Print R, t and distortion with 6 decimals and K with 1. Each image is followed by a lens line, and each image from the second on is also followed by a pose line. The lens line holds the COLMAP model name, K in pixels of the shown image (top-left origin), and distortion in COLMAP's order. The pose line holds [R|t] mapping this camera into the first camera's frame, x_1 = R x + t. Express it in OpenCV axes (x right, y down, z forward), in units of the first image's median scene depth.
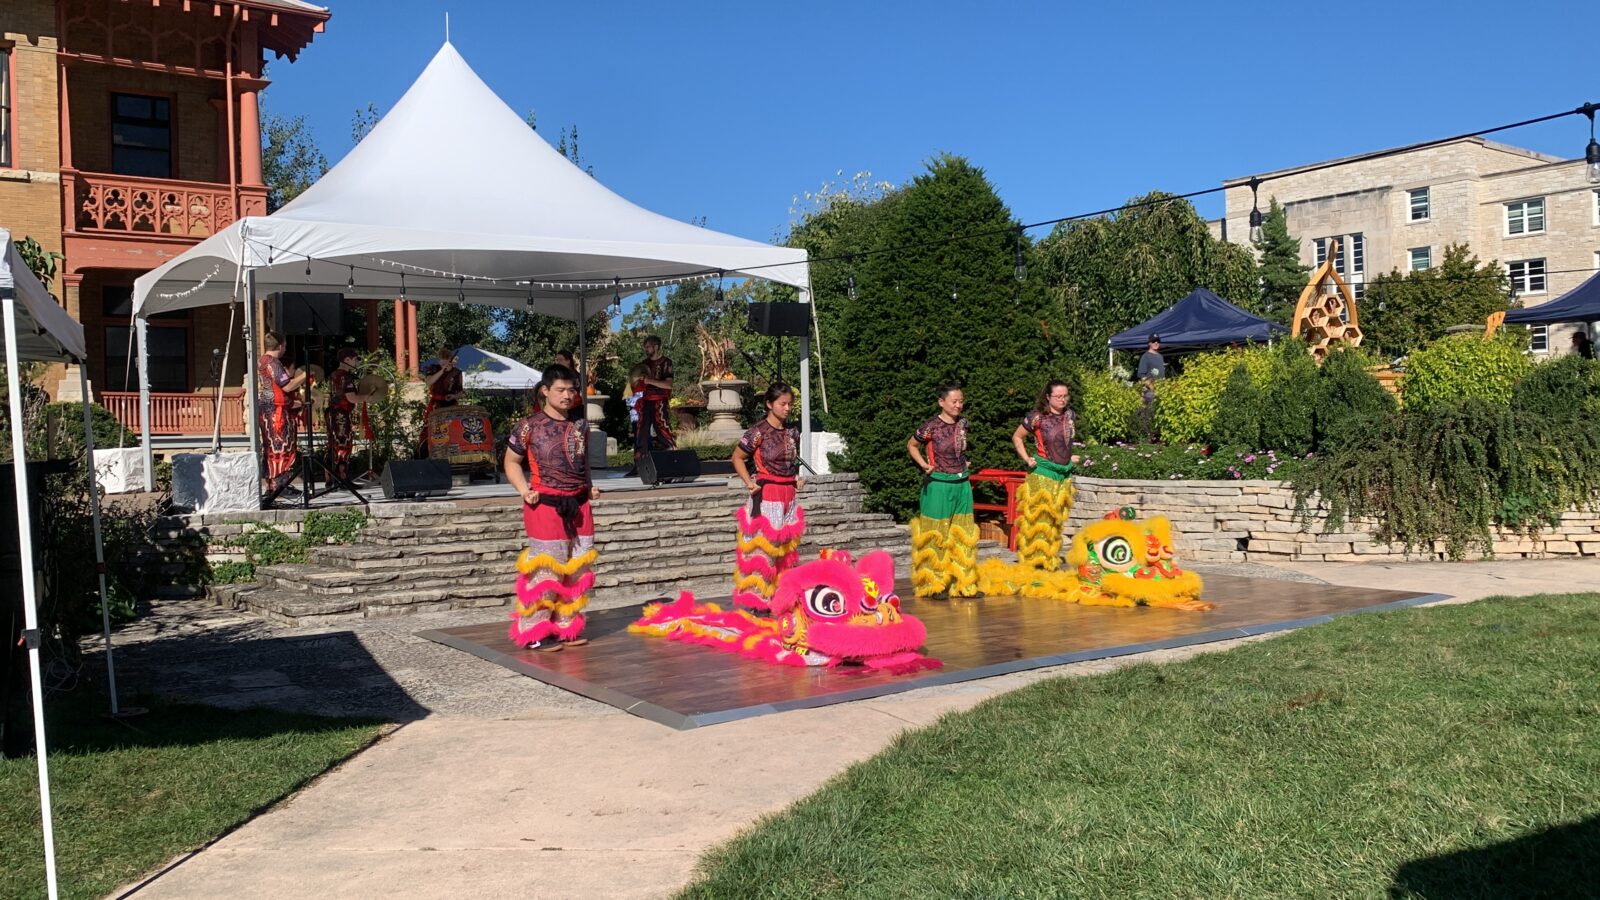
lens RADIAL K [[1445.8, 0, 791.8], [0, 1445.8, 434.7], [0, 0, 1]] dist [0.075830, -0.163246]
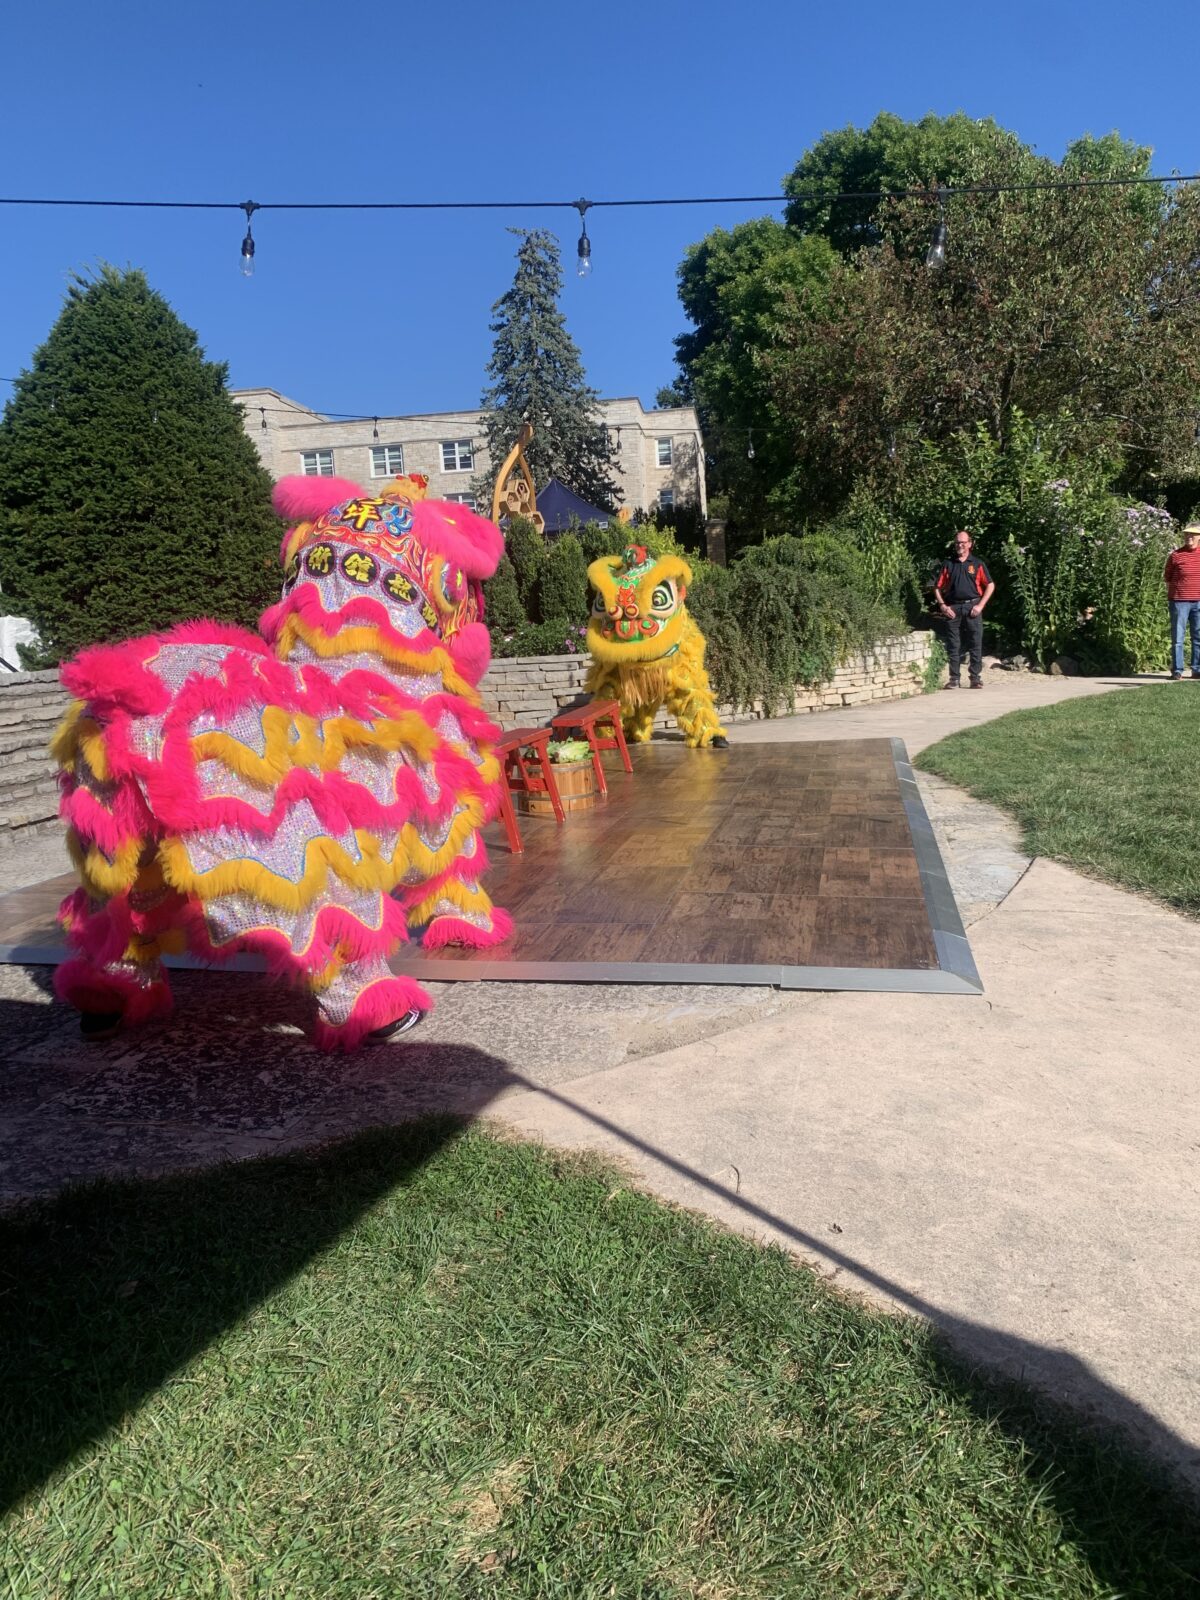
lens RADIAL K [[1256.6, 0, 611.6], [0, 1256.6, 790.0], [0, 0, 1]] dist [0.011543, -0.007449]
pose [[0.693000, -0.098111, 0.714230, -0.277752], [0.031355, 0.993861, 0.106100, 0.033321], [-0.720255, -0.051133, 0.691822, 0.390737]]
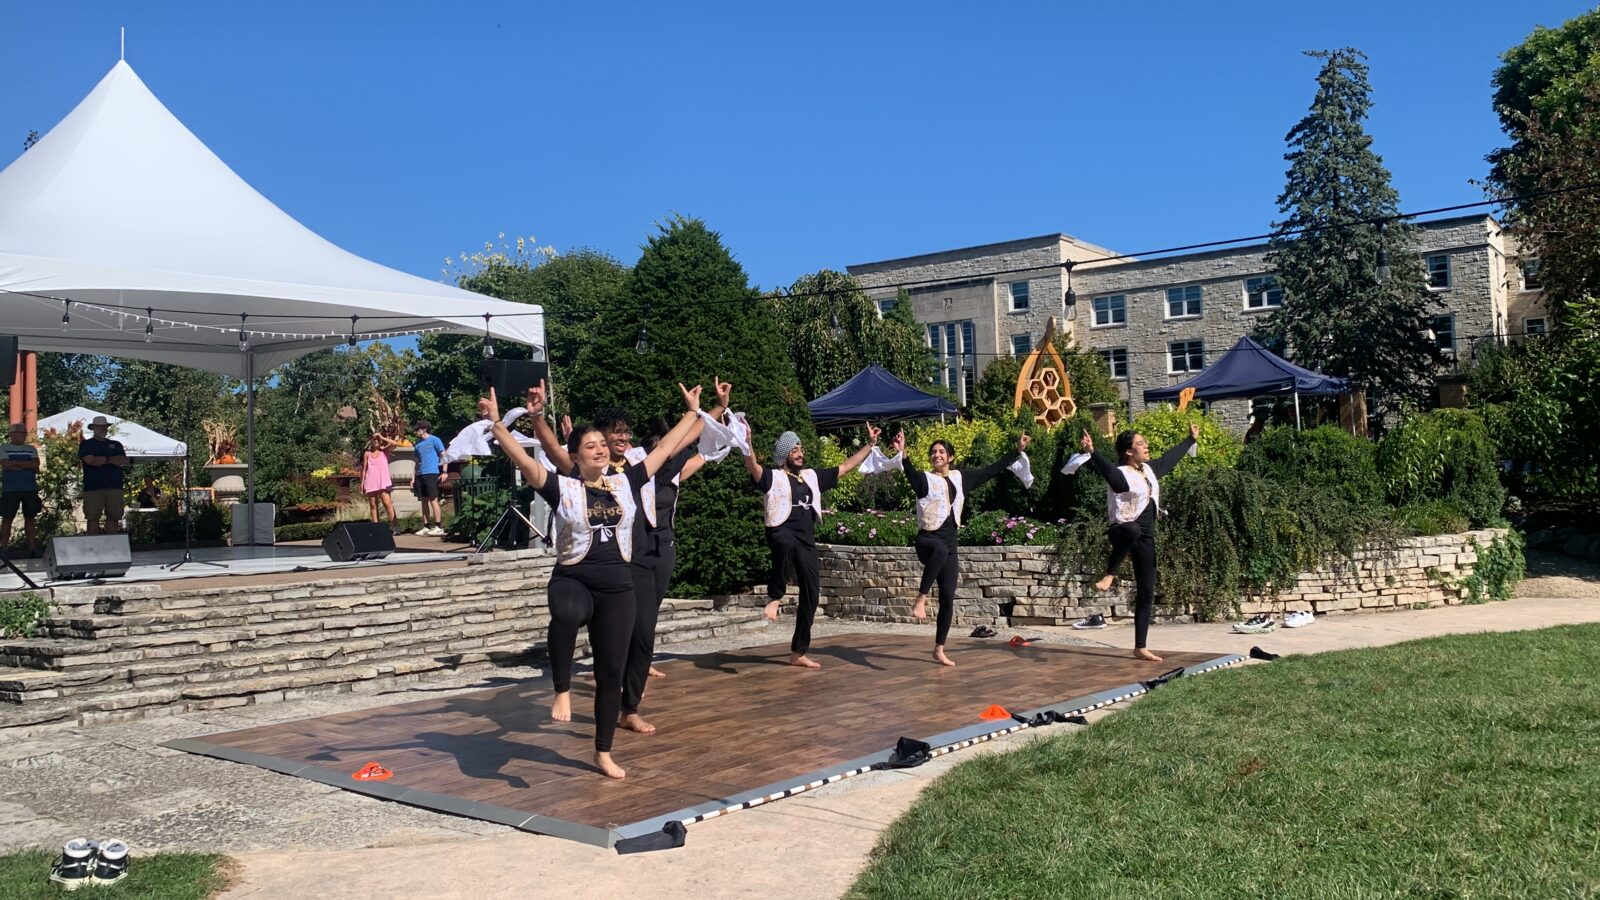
lens RADIAL K [[1445.8, 0, 819.1], [0, 1445.8, 390.3], [0, 0, 1]] dist [0.075830, -0.163246]
pose [[0.955730, 0.020100, 0.293559, -0.110845], [0.004252, 0.996617, -0.082079, 0.005163], [-0.294216, 0.079694, 0.952411, 0.067390]]
